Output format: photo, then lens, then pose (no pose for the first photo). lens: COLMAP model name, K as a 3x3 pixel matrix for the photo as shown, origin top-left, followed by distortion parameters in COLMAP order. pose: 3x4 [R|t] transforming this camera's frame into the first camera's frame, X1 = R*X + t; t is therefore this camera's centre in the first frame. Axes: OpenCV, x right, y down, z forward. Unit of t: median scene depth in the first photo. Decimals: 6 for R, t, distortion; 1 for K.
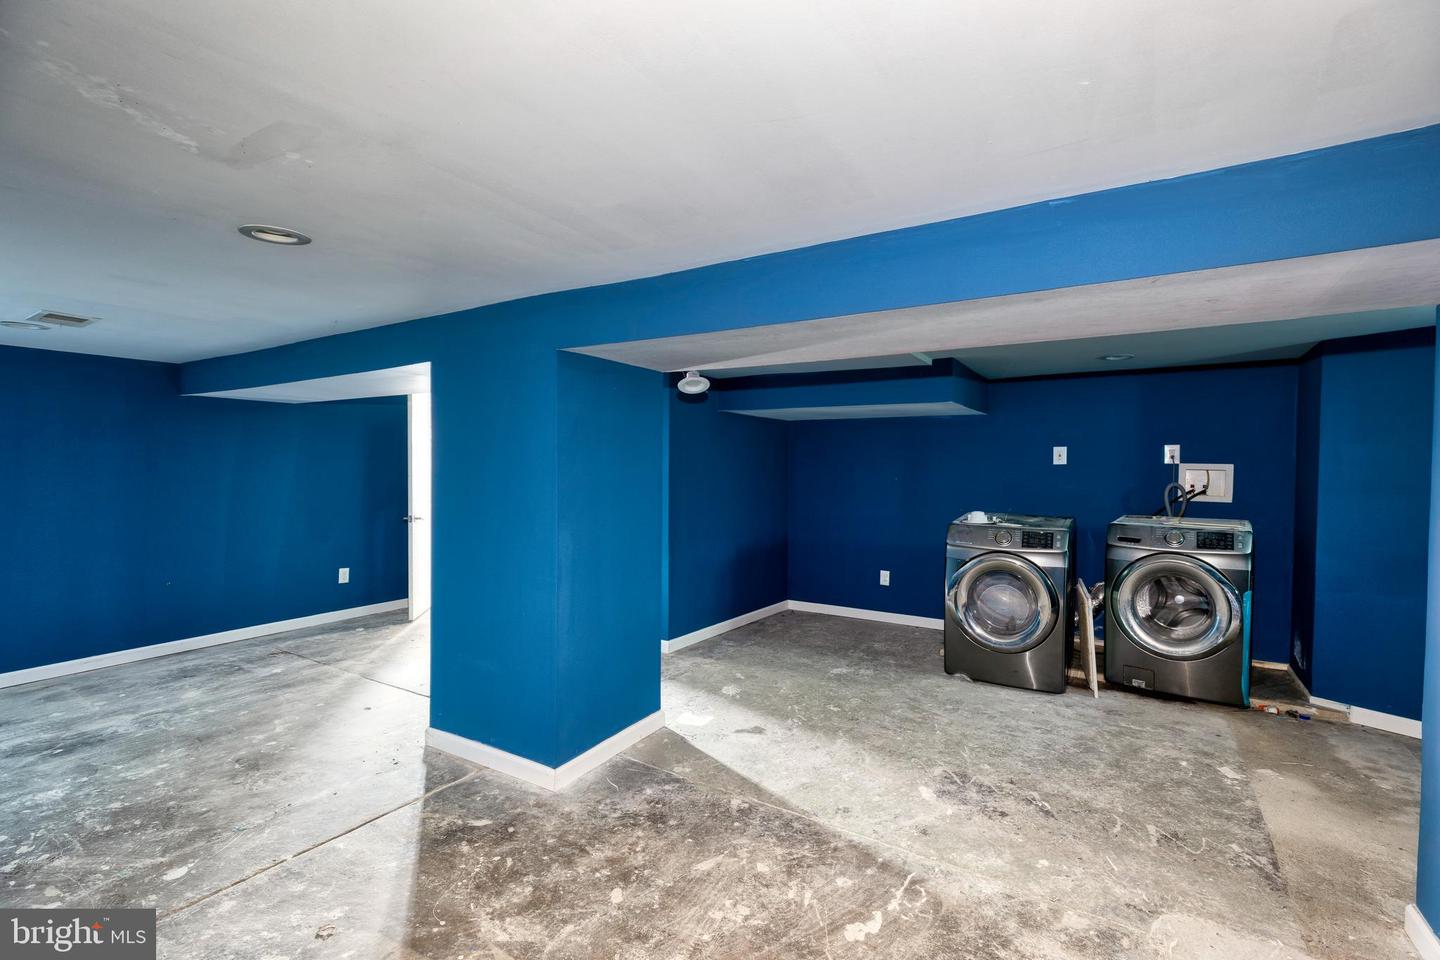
lens RADIAL K [[636.7, 0, 720.0], [0, 636.7, 480.0], [0, 0, 1]] dist [0.000525, 0.000338]
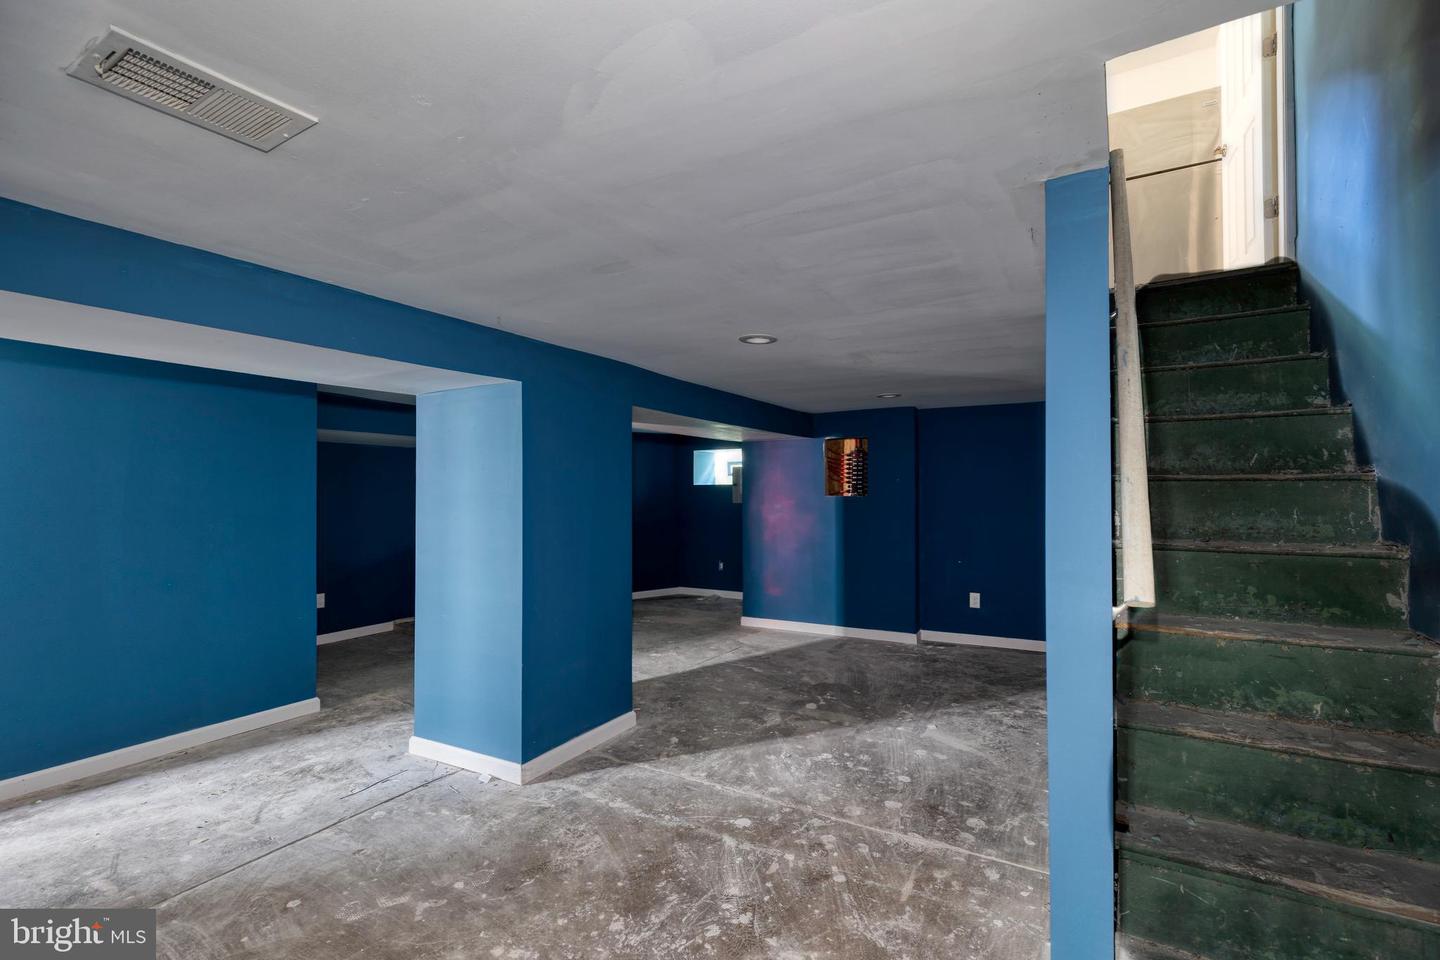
lens RADIAL K [[636.7, 0, 720.0], [0, 636.7, 480.0], [0, 0, 1]] dist [0.000525, 0.000338]
pose [[-0.013575, 0.009113, 0.999866, -1.802945], [0.028329, 0.999561, -0.008726, -0.023345], [-0.999506, 0.028207, -0.013827, 0.905111]]
